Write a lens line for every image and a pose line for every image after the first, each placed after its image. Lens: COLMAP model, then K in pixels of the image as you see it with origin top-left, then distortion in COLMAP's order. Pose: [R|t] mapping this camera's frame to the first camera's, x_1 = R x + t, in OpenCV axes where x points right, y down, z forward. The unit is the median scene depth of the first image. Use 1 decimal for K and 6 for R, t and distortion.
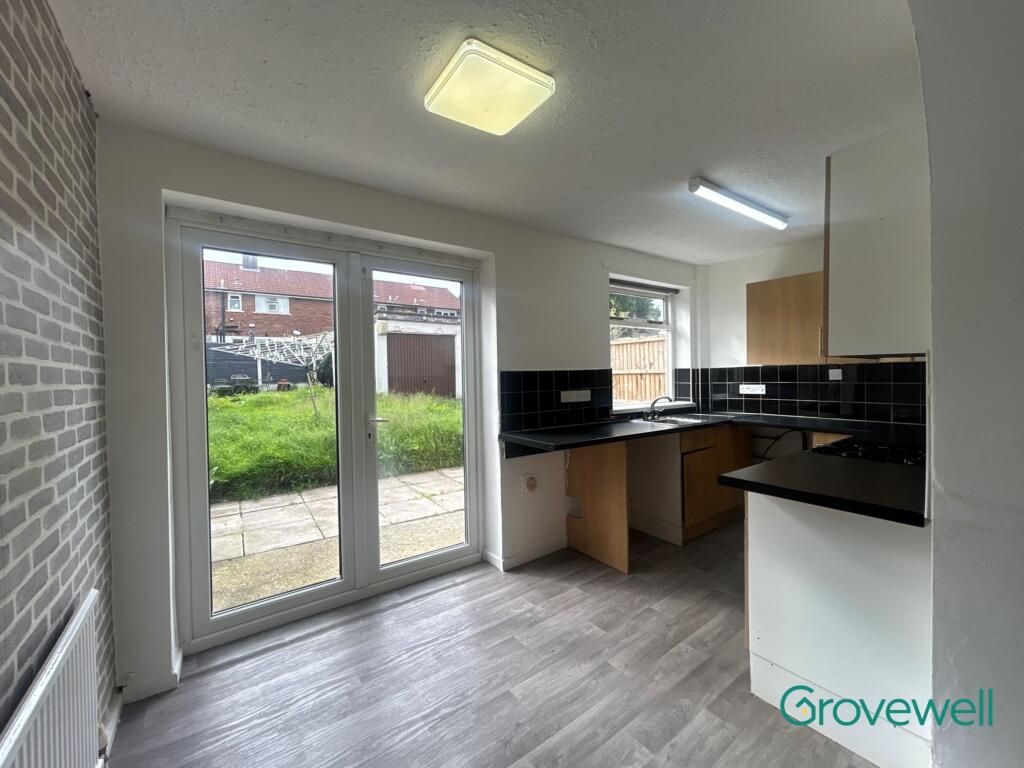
lens RADIAL K [[416.9, 0, 510.2], [0, 416.9, 382.5], [0, 0, 1]] dist [0.000017, 0.000236]
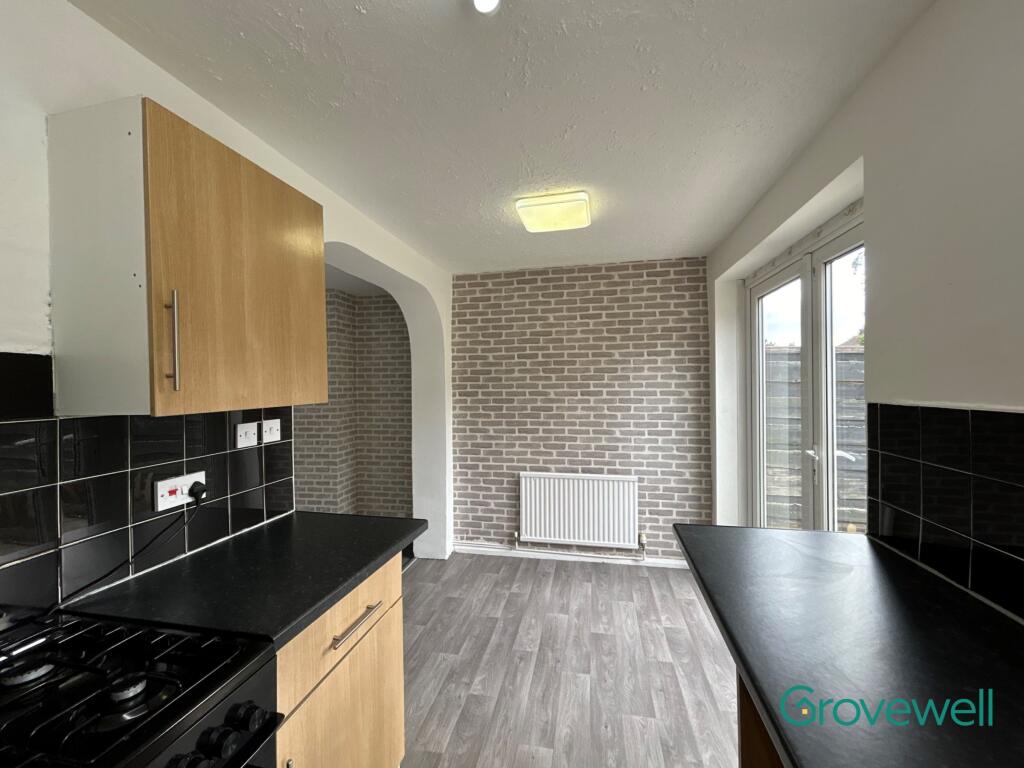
lens RADIAL K [[416.9, 0, 513.2], [0, 416.9, 381.6], [0, 0, 1]] dist [0.000017, 0.000236]
pose [[-0.733716, 0.024111, -0.679028, 0.452585], [0.016519, 0.999708, 0.017649, -0.051275], [0.679255, 0.001732, -0.733900, 0.834372]]
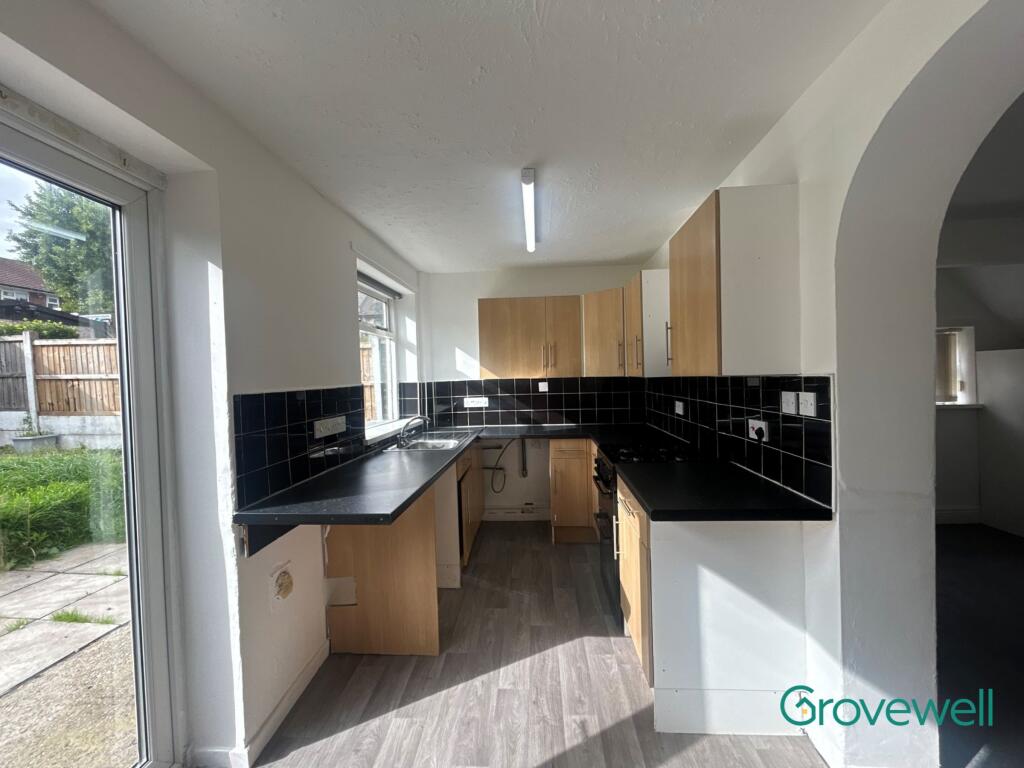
lens RADIAL K [[416.9, 0, 511.3], [0, 416.9, 382.5], [0, 0, 1]] dist [0.000017, 0.000236]
pose [[0.633622, -0.012961, 0.773534, -0.163800], [0.031454, 0.999465, -0.009018, -0.021739], [-0.773003, 0.030045, 0.633690, 0.299199]]
